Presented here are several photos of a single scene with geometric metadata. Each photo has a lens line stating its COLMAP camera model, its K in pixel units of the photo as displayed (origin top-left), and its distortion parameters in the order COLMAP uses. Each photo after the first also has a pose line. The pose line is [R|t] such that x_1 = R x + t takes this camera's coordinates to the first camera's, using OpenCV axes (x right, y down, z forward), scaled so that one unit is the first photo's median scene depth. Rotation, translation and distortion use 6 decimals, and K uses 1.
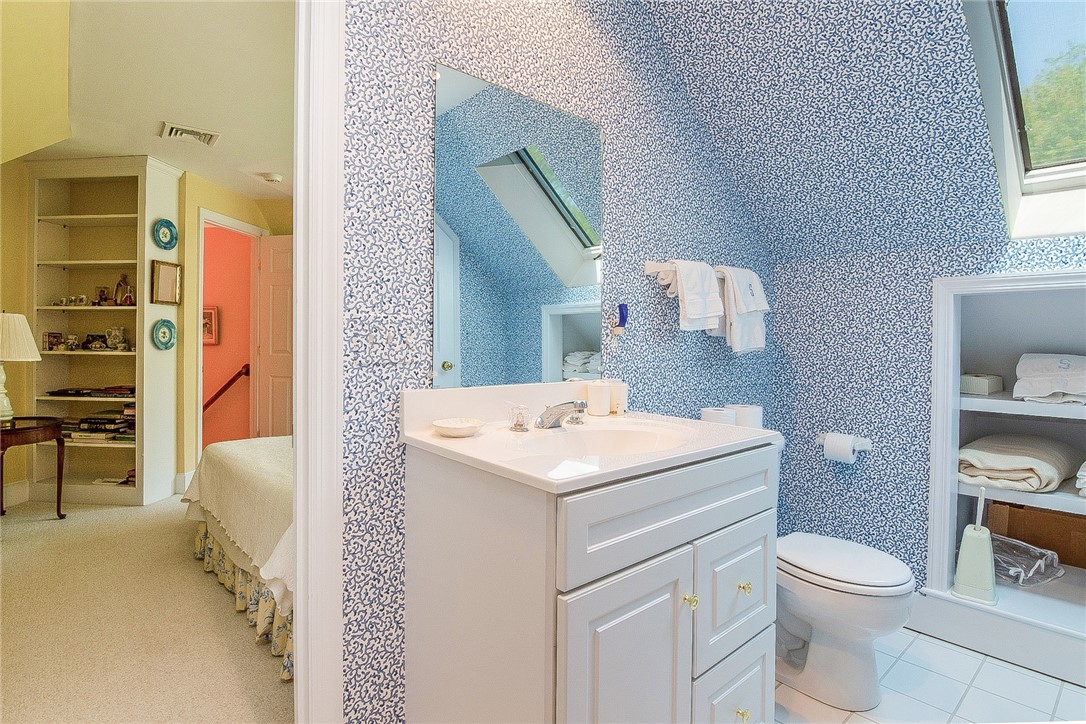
lens RADIAL K [[538.7, 0, 539.9], [0, 538.7, 336.2], [0, 0, 1]] dist [-0.000172, -0.000207]
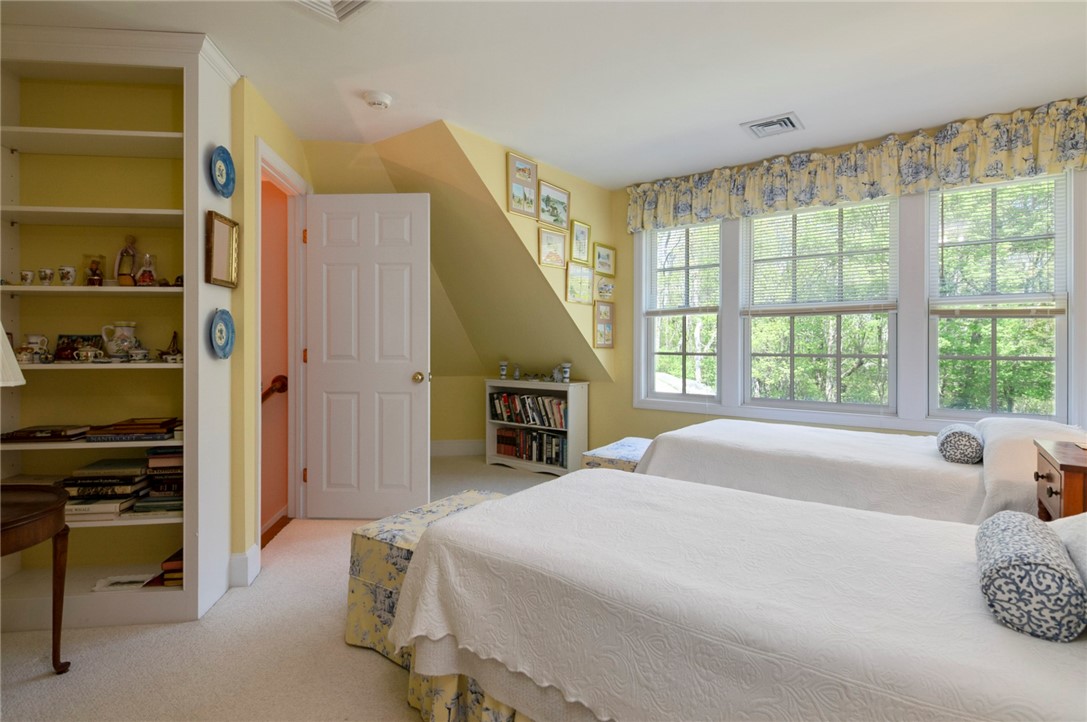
lens RADIAL K [[539.2, 0, 540.4], [0, 539.2, 335.1], [0, 0, 1]] dist [-0.000172, -0.000207]
pose [[0.971702, -0.006605, 0.236116, -0.490412], [0.007137, 0.999974, -0.001397, 0.001870], [-0.236101, 0.003043, 0.971724, 0.312705]]
